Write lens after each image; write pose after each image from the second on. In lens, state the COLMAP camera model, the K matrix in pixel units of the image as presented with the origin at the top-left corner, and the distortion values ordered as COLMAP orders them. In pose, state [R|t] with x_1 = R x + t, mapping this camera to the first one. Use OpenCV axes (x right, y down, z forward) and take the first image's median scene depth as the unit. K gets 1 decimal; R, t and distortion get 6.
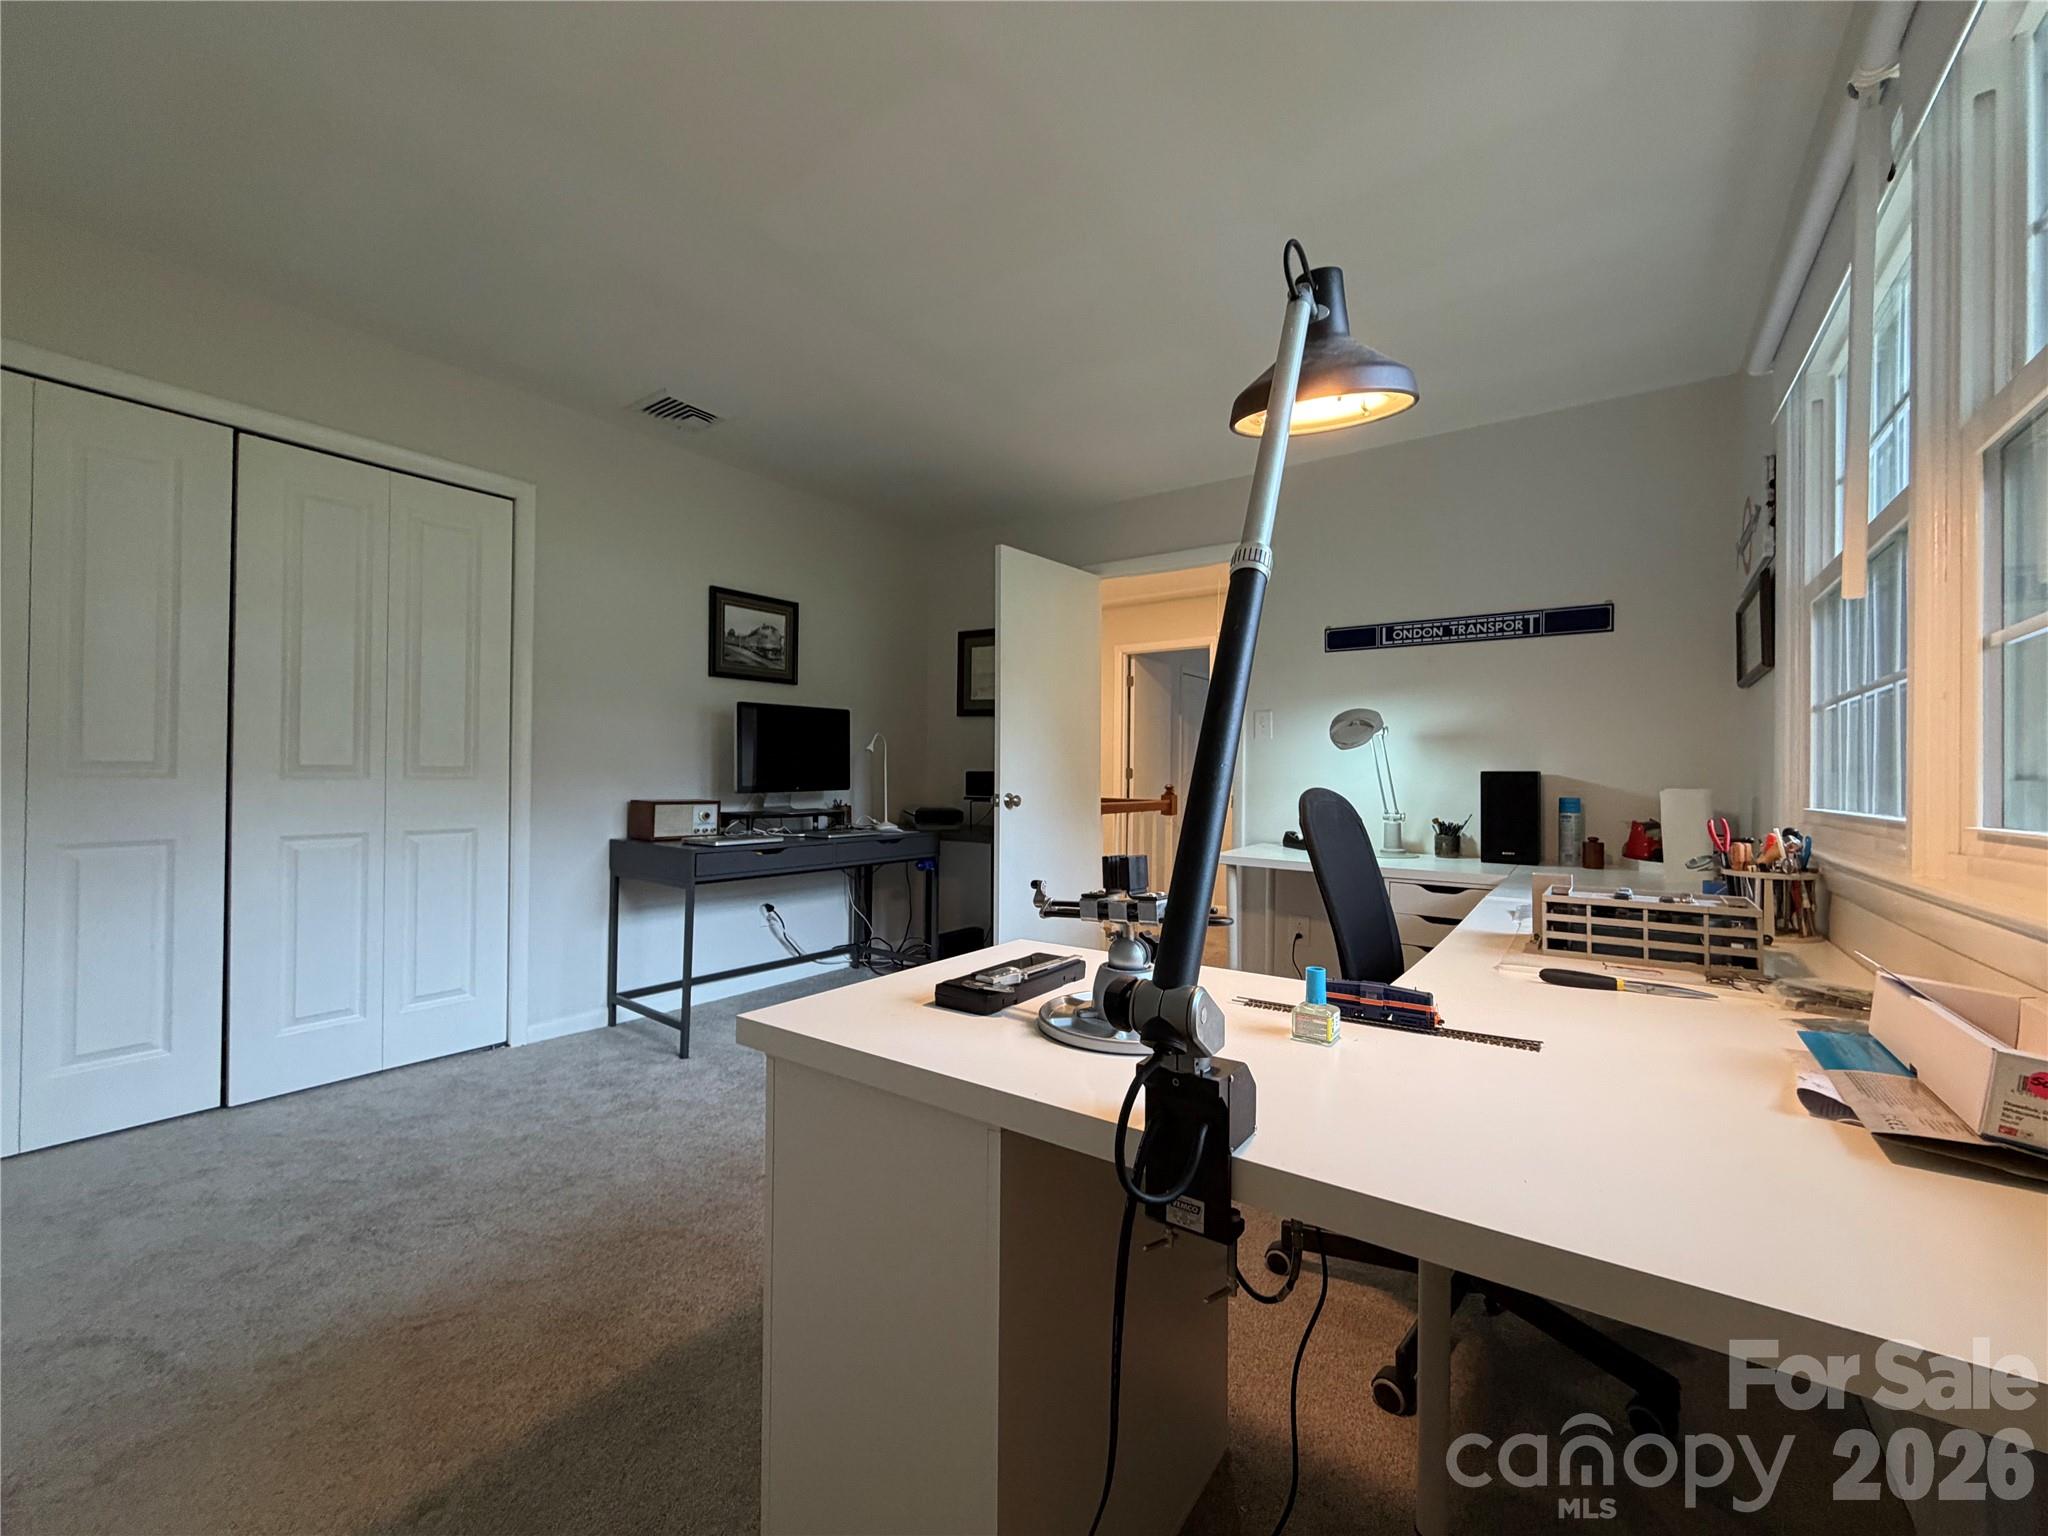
lens RADIAL K [[816.4, 0, 1024.0], [0, 816.4, 768.0], [0, 0, 1]] dist [0.007983, 0.000034]
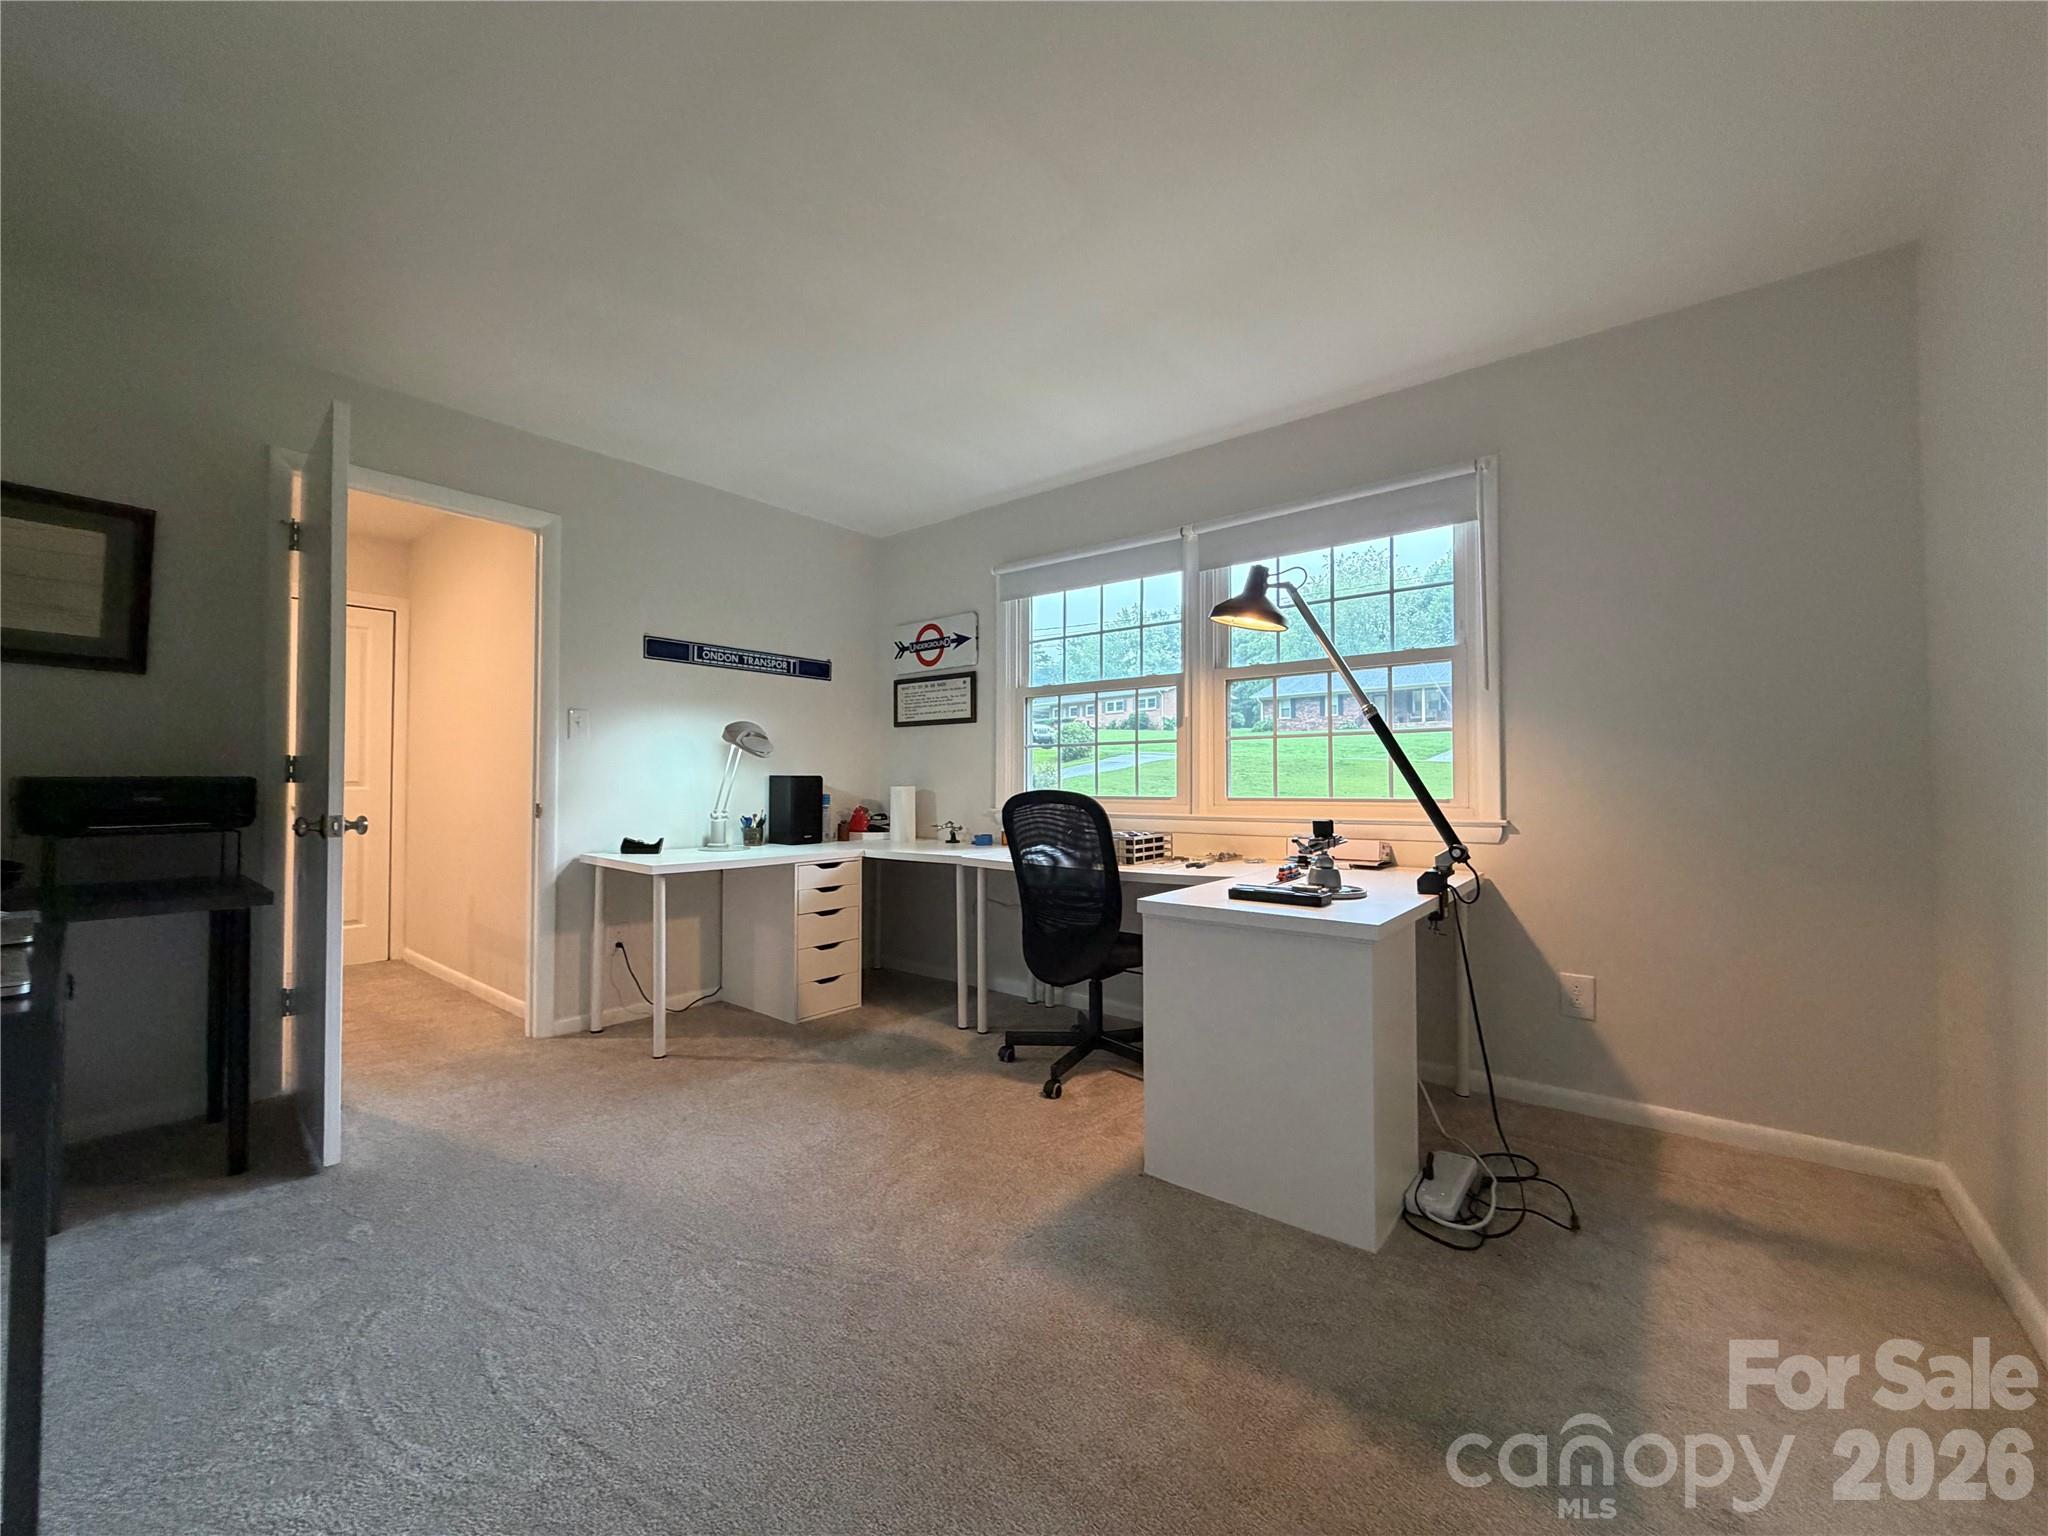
lens RADIAL K [[816.4, 0, 1024.0], [0, 816.4, 768.0], [0, 0, 1]] dist [0.007983, 0.000034]
pose [[0.074729, 0.004008, 0.997196, -0.690089], [-0.009635, 0.999948, -0.003297, -0.007469], [-0.997157, -0.009362, 0.074764, 0.514931]]
